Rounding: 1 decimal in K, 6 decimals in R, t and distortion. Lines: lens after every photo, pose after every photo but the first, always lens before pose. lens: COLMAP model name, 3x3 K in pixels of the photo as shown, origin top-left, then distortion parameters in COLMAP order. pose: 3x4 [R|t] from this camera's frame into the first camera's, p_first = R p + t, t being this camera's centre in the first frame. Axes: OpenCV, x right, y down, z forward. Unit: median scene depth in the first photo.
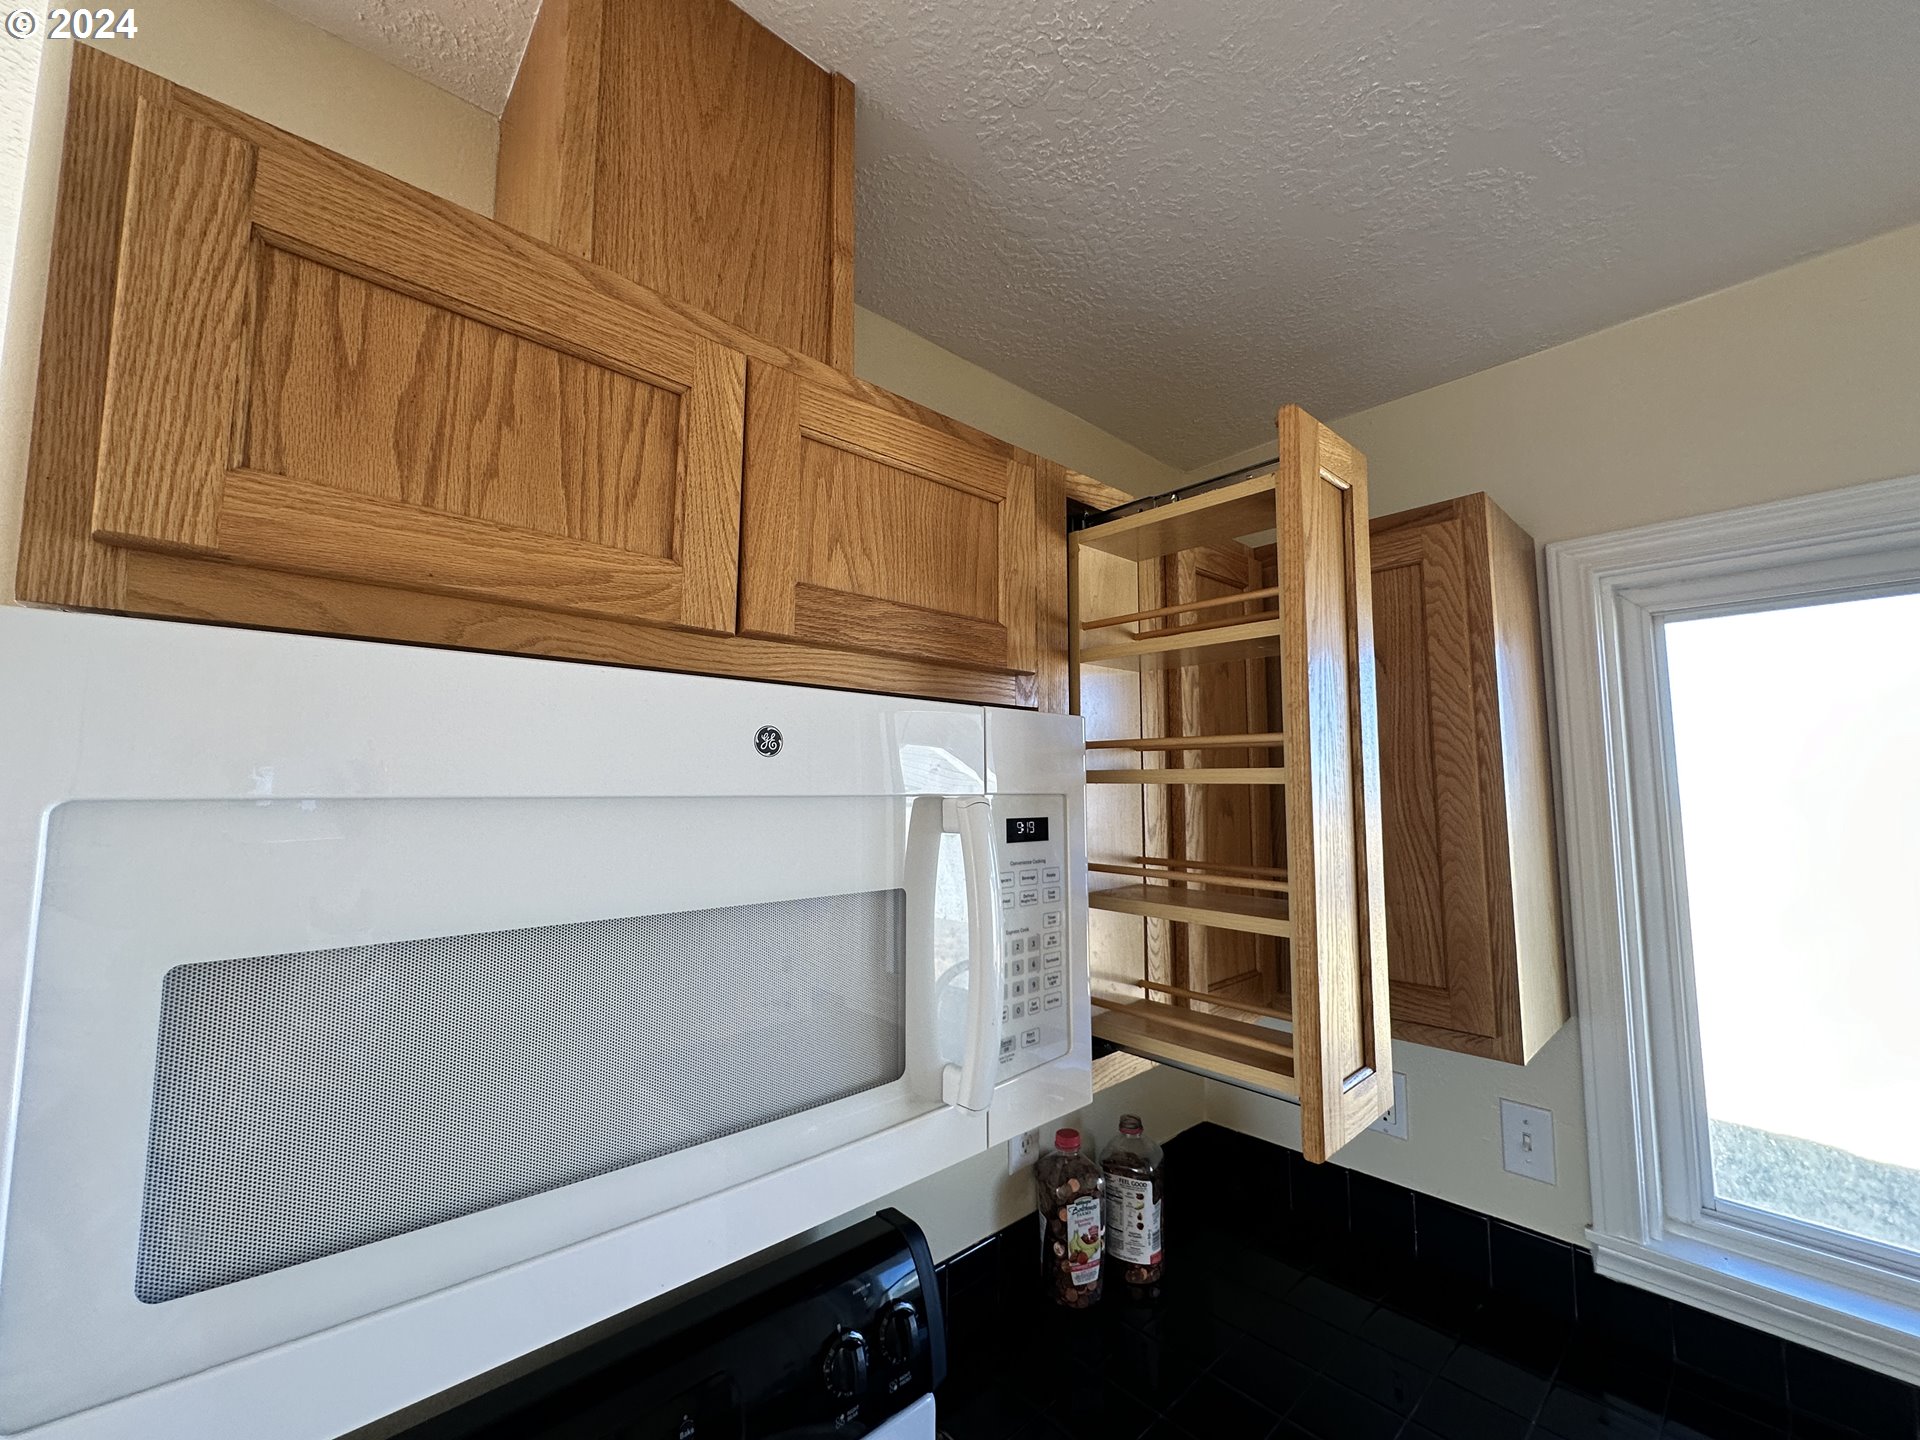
lens RADIAL K [[763.5, 0, 951.6], [0, 763.5, 727.6], [0, 0, 1]] dist [-0.000837, -0.000213]
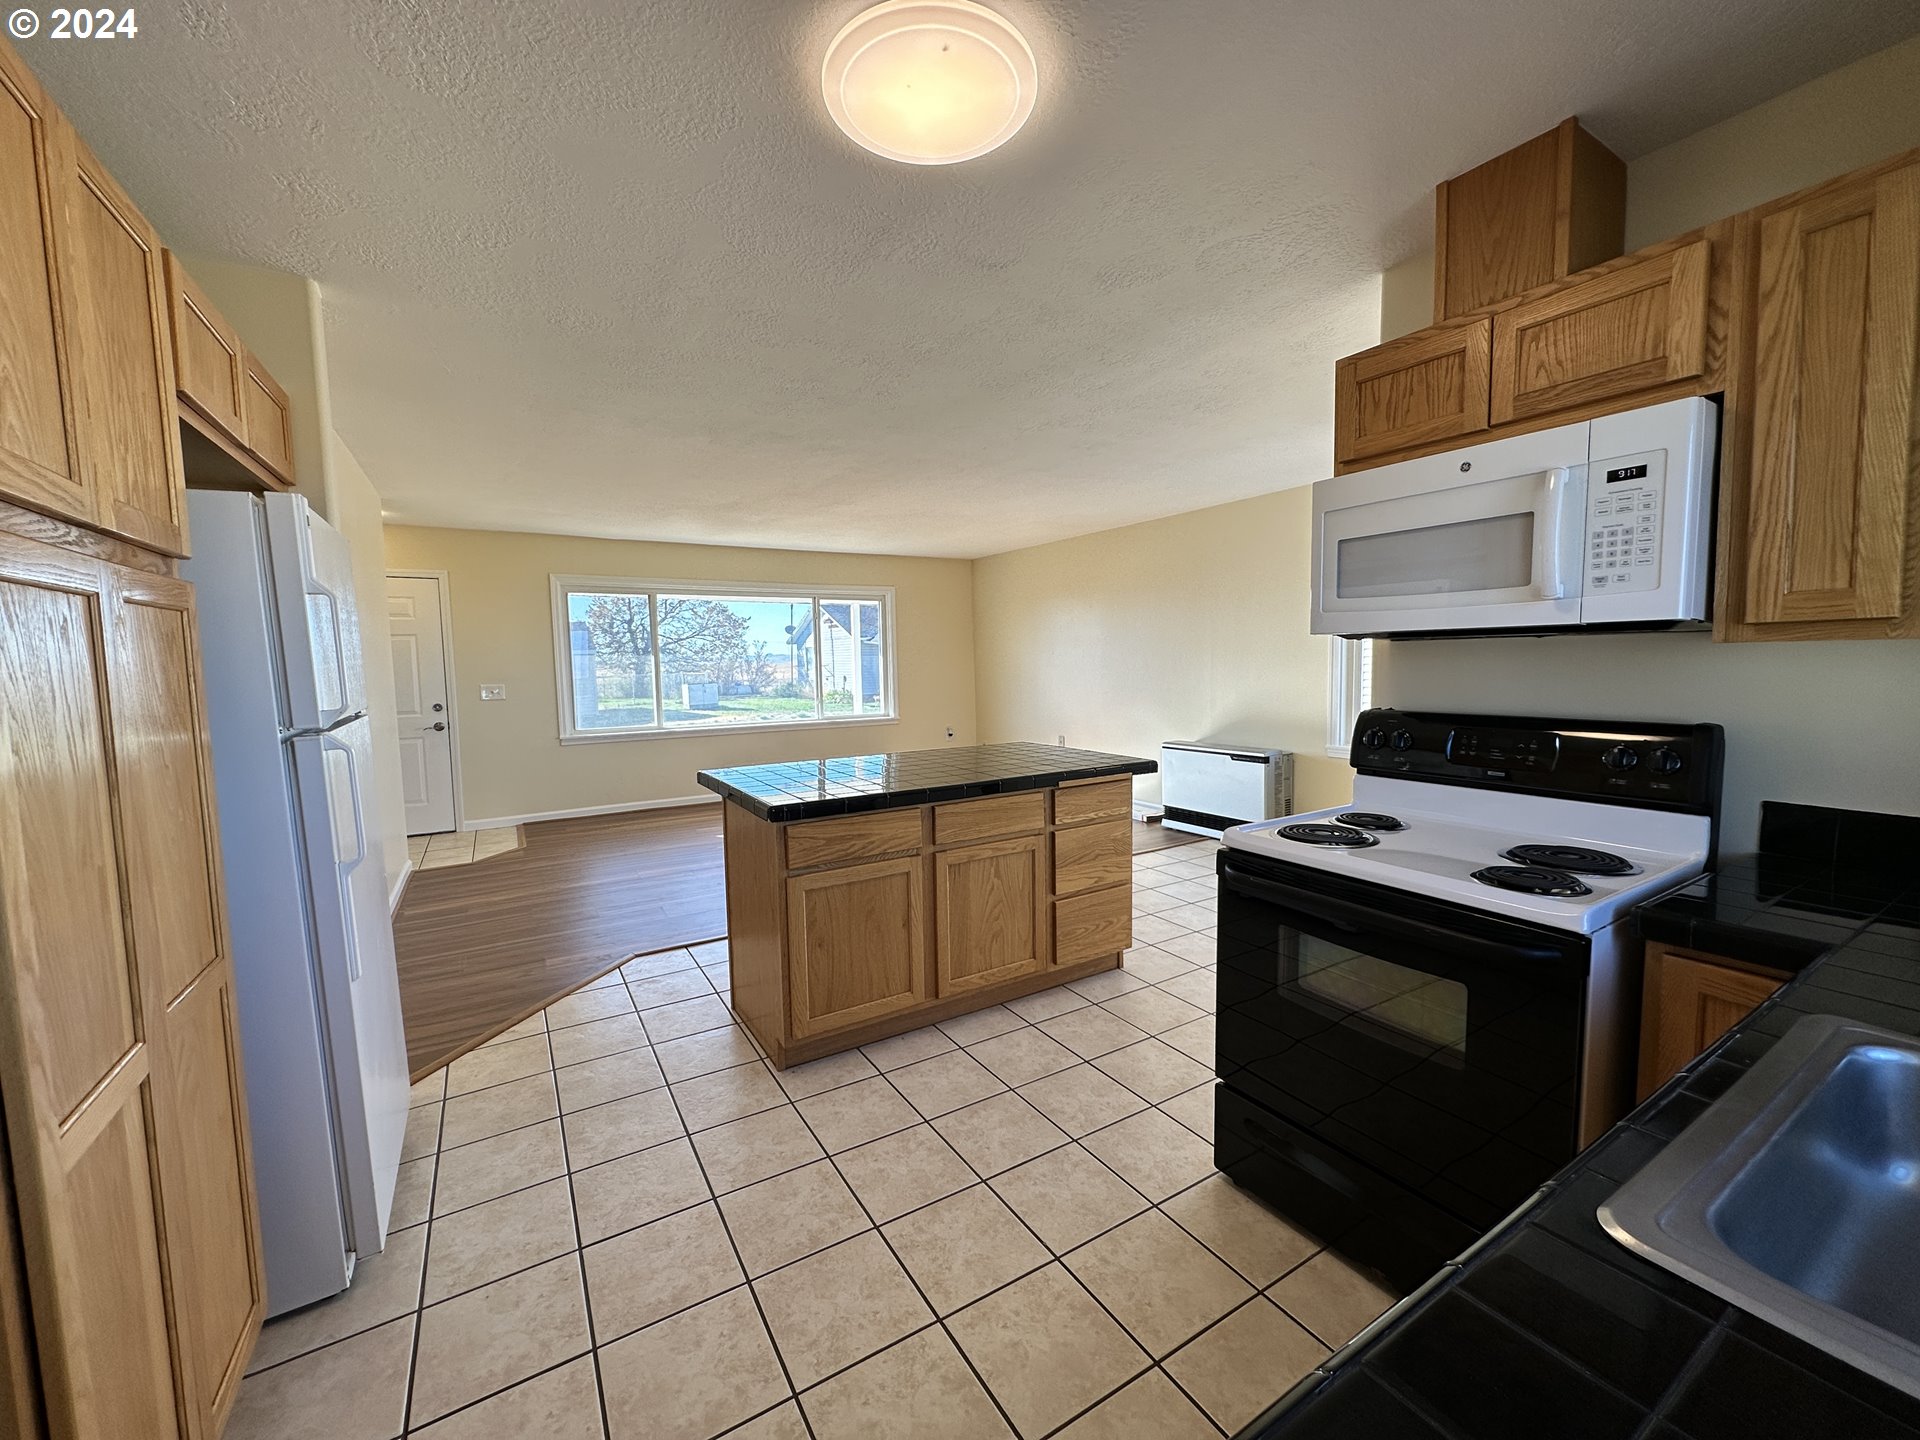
lens RADIAL K [[763.5, 0, 955.9], [0, 763.5, 719.9], [0, 0, 1]] dist [-0.000837, -0.000213]
pose [[-0.188493, 0.082164, -0.978631, 2.516677], [0.103257, 0.992629, 0.063451, 0.483143], [0.976631, -0.089091, -0.195588, -0.367140]]
